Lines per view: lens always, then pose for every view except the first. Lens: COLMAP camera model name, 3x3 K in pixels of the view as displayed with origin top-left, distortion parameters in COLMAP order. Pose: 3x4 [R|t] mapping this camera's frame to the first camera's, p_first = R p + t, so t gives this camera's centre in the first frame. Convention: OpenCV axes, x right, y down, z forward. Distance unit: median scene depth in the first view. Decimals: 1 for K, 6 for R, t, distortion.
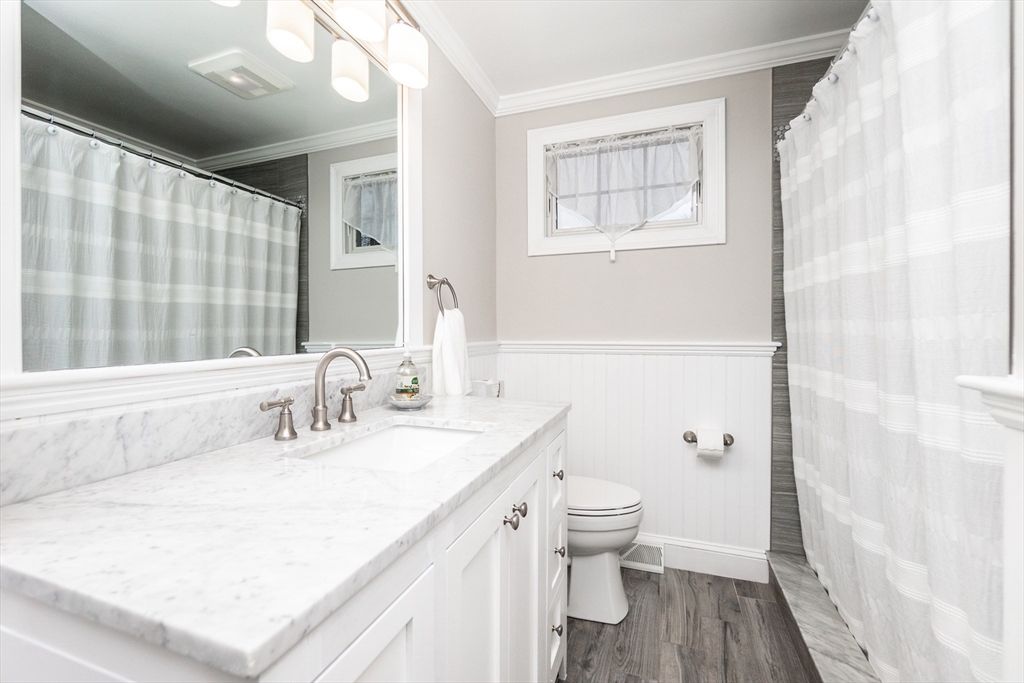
lens RADIAL K [[446.5, 0, 506.5], [0, 446.5, 334.7], [0, 0, 1]] dist [-0.002120, 0.000163]
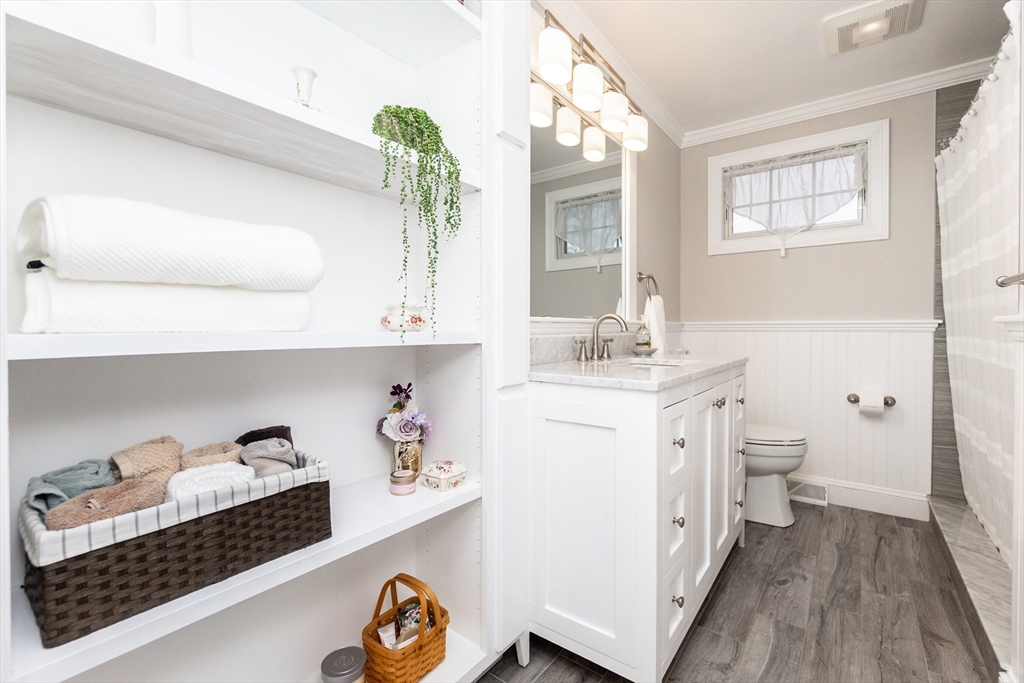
lens RADIAL K [[446.5, 0, 513.1], [0, 446.5, 328.3], [0, 0, 1]] dist [-0.002120, 0.000163]
pose [[0.952051, 0.009021, -0.305807, -0.117904], [-0.012987, 0.999856, -0.010937, 0.069888], [0.305665, 0.014384, 0.952031, -0.506109]]
